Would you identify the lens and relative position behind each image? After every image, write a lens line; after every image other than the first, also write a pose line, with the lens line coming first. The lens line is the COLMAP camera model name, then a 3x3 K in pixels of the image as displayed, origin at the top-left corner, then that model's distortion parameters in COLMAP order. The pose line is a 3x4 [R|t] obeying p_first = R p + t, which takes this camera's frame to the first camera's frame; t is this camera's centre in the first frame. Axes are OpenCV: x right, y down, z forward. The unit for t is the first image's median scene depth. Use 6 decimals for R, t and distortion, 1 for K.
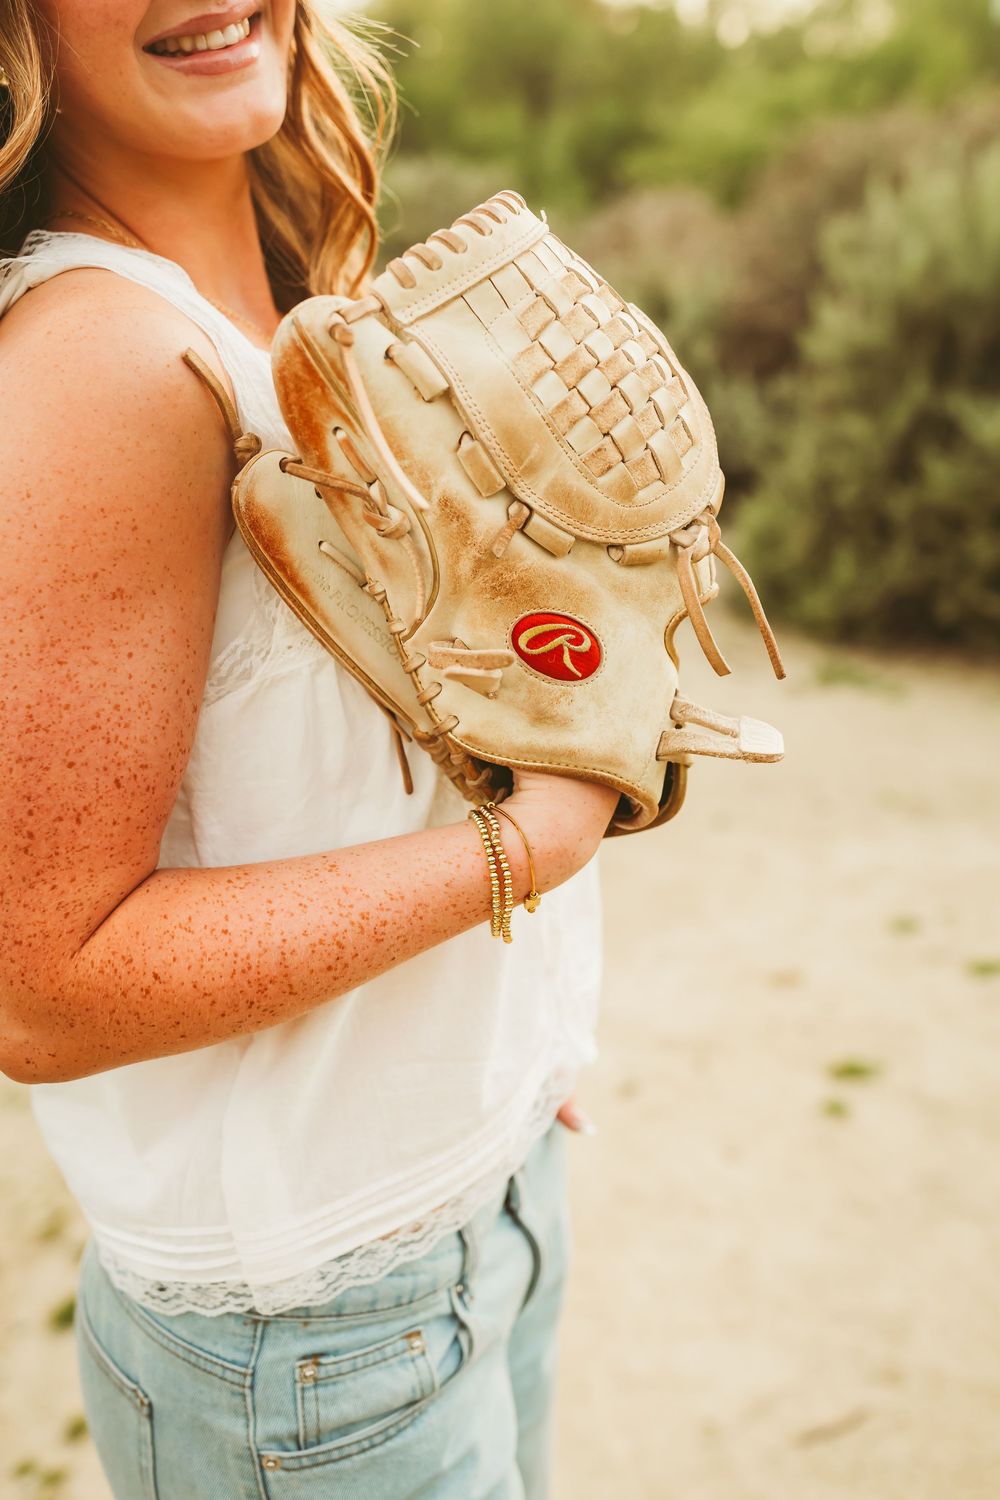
lens RADIAL K [[1600.0, 0, 585.8], [0, 1600.0, 630.1], [0, 0, 1]] dist [0.063271, -0.010672]
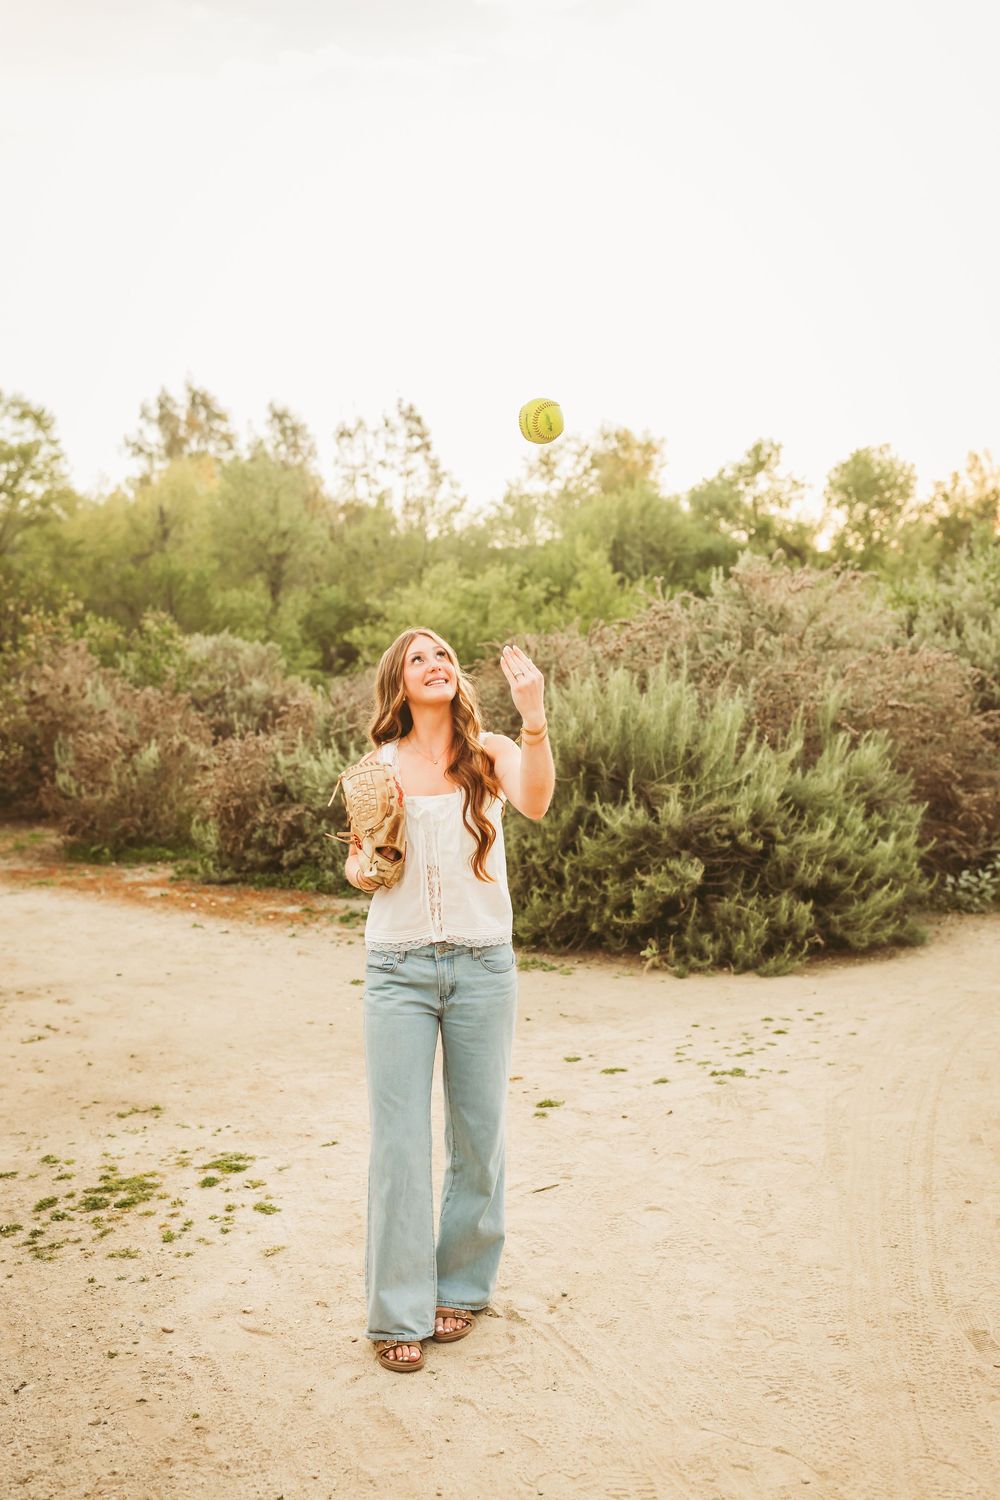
lens RADIAL K [[1409.8, 0, 510.5], [0, 1409.8, 750.0], [0, 0, 1]] dist [0.009029, -0.011065]
pose [[0.988078, 0.028895, 0.151217, -0.099611], [0.001001, 0.981002, -0.193995, 0.095717], [-0.153950, 0.191834, 0.969278, -0.494446]]
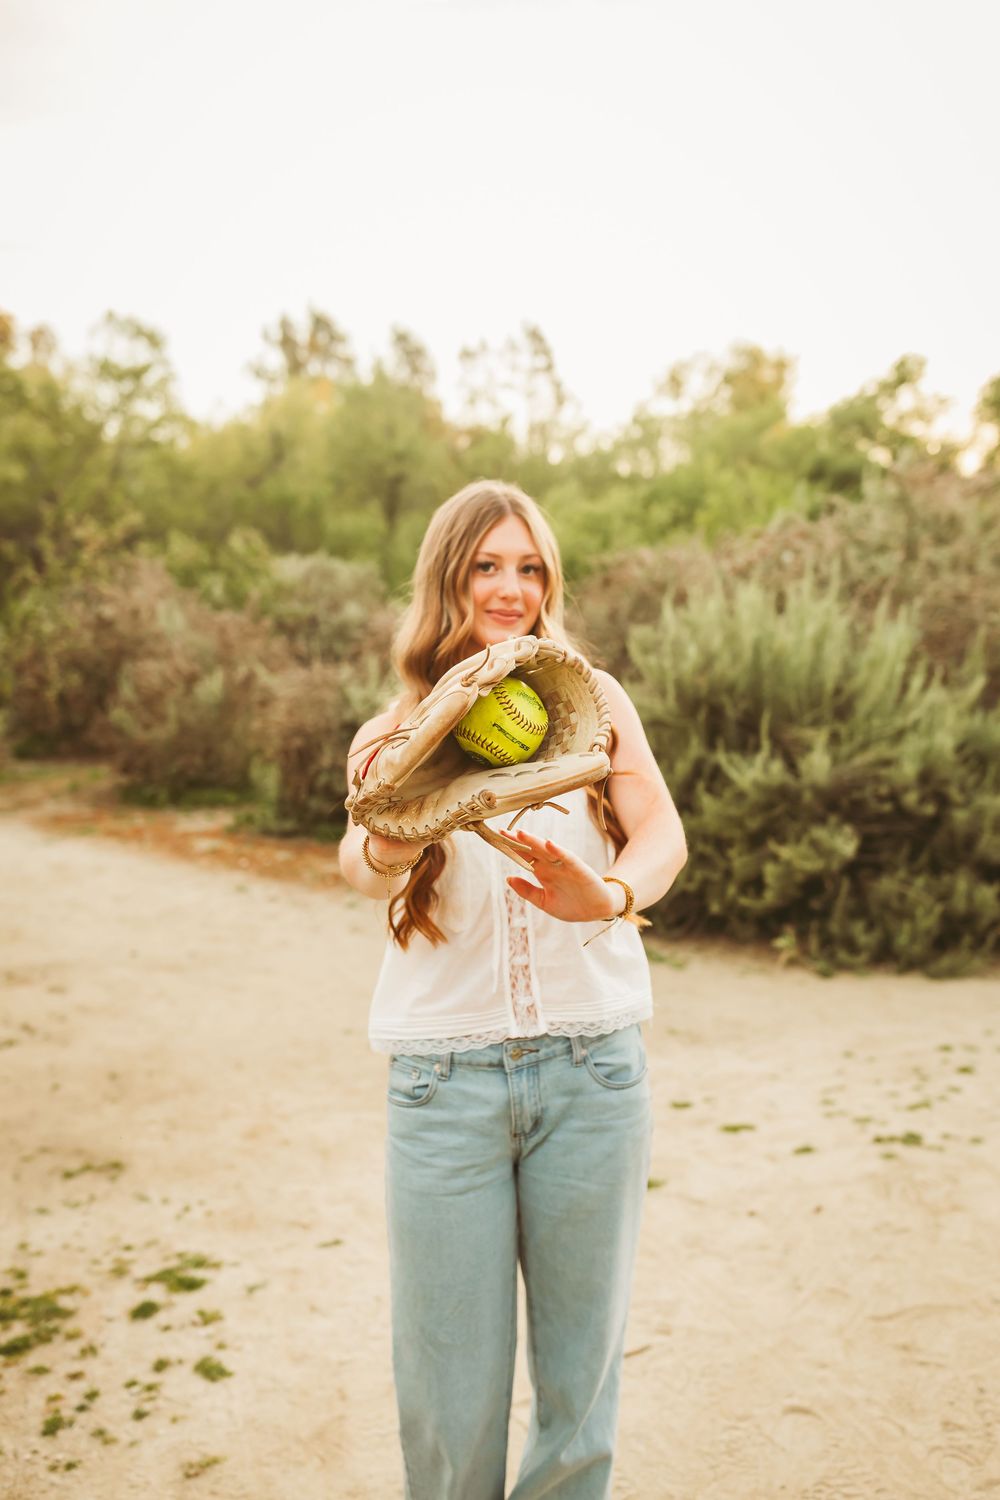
lens RADIAL K [[1409.8, 0, 510.5], [0, 1409.8, 750.0], [0, 0, 1]] dist [0.009029, -0.011065]
pose [[0.997377, 0.032877, 0.064486, -0.033620], [-0.023263, 0.989226, -0.144538, 0.033790], [-0.068543, 0.142659, 0.987396, -0.205415]]
